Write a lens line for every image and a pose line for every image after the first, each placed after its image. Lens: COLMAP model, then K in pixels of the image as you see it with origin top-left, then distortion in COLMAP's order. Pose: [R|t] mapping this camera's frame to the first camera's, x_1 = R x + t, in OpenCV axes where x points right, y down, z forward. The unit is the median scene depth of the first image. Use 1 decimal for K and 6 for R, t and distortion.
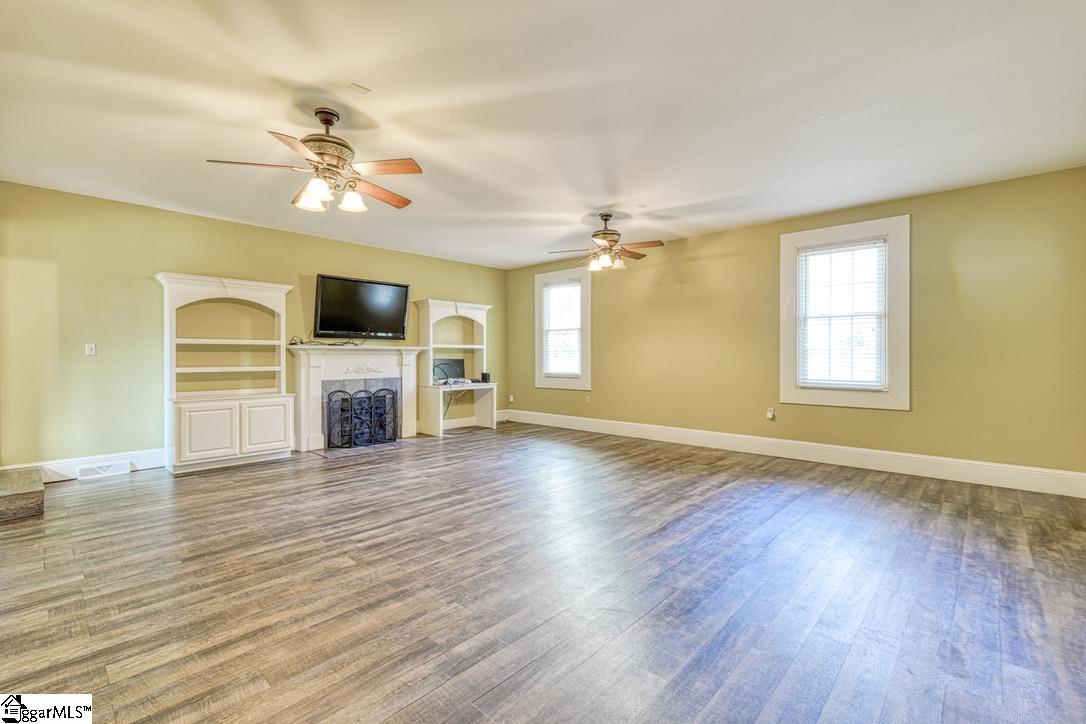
lens RADIAL K [[475.7, 0, 543.0], [0, 475.7, 362.0], [0, 0, 1]] dist [0.001995, 0.000330]
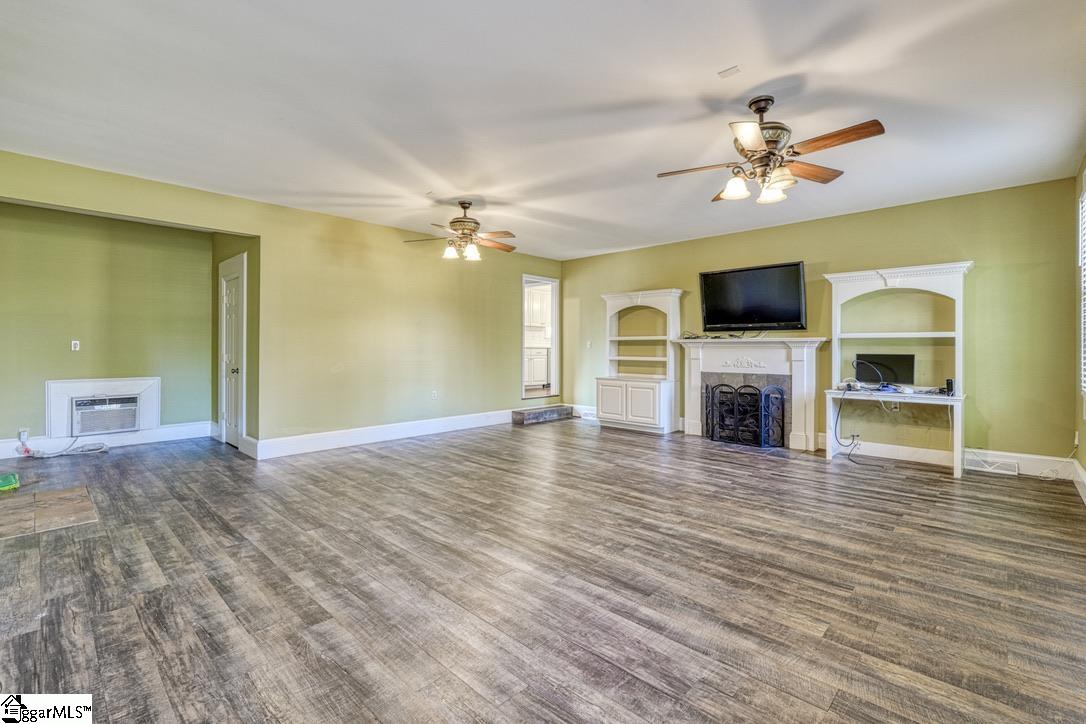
lens RADIAL K [[479.6, 0, 545.0], [0, 479.6, 350.1], [0, 0, 1]] dist [0.000340, 0.000384]
pose [[-0.009439, 0.002671, -0.999952, 1.071600], [-0.017208, 0.999848, 0.002834, -0.012332], [0.999807, 0.017234, -0.009392, 1.136701]]
